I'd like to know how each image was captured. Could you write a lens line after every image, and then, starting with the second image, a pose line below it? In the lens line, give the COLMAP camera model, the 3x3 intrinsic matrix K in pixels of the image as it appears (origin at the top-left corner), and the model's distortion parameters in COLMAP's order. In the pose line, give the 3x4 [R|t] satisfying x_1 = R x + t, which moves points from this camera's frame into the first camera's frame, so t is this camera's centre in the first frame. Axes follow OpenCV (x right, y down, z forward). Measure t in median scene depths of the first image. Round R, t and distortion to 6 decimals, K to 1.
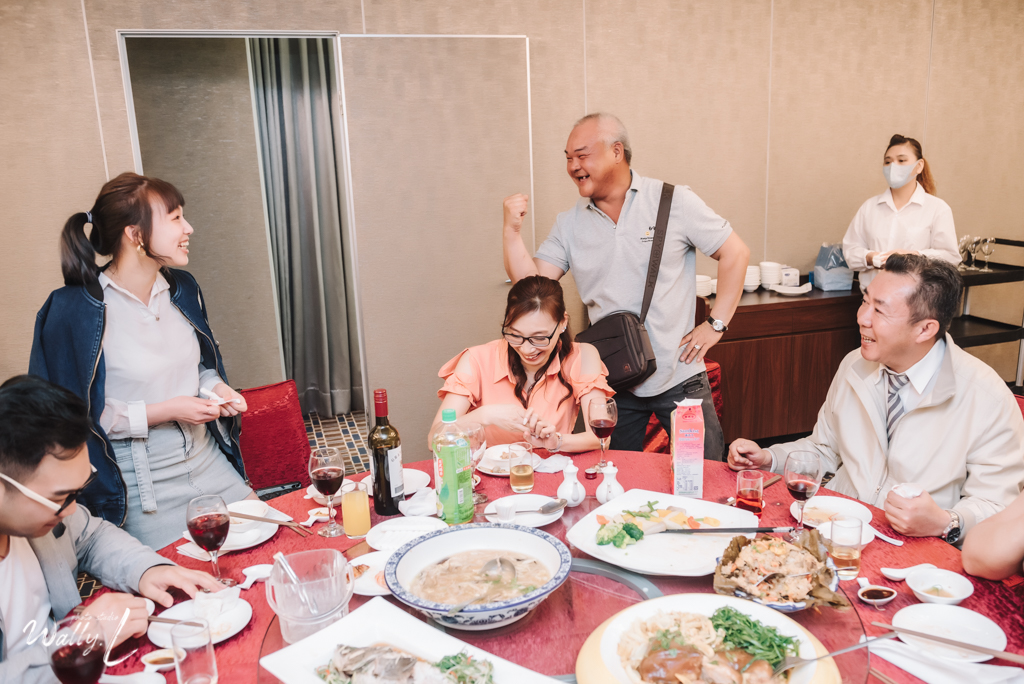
lens RADIAL K [[812.1, 0, 523.6], [0, 812.1, 358.5], [0, 0, 1]] dist [-0.030534, 0.002425]
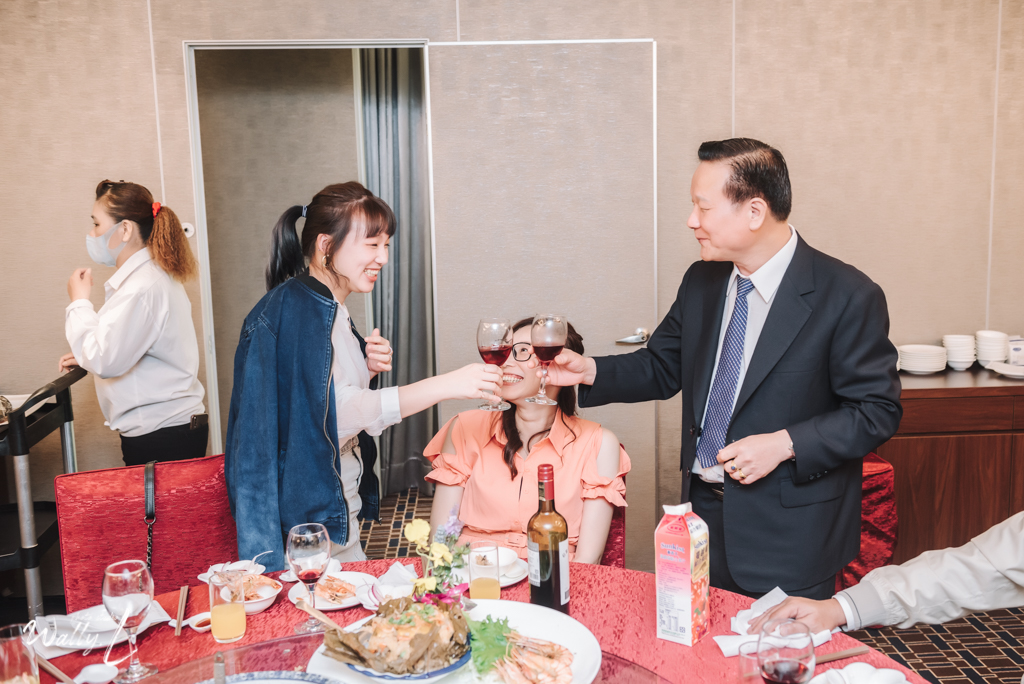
lens RADIAL K [[1006.7, 0, 512.0], [0, 1006.7, 342.0], [0, 0, 1]] dist [0.019257, -0.011958]
pose [[0.971171, 0.045659, -0.233971, 0.109105], [-0.066726, 0.994319, -0.082929, -0.005215], [0.228855, 0.096150, 0.968700, 0.018682]]
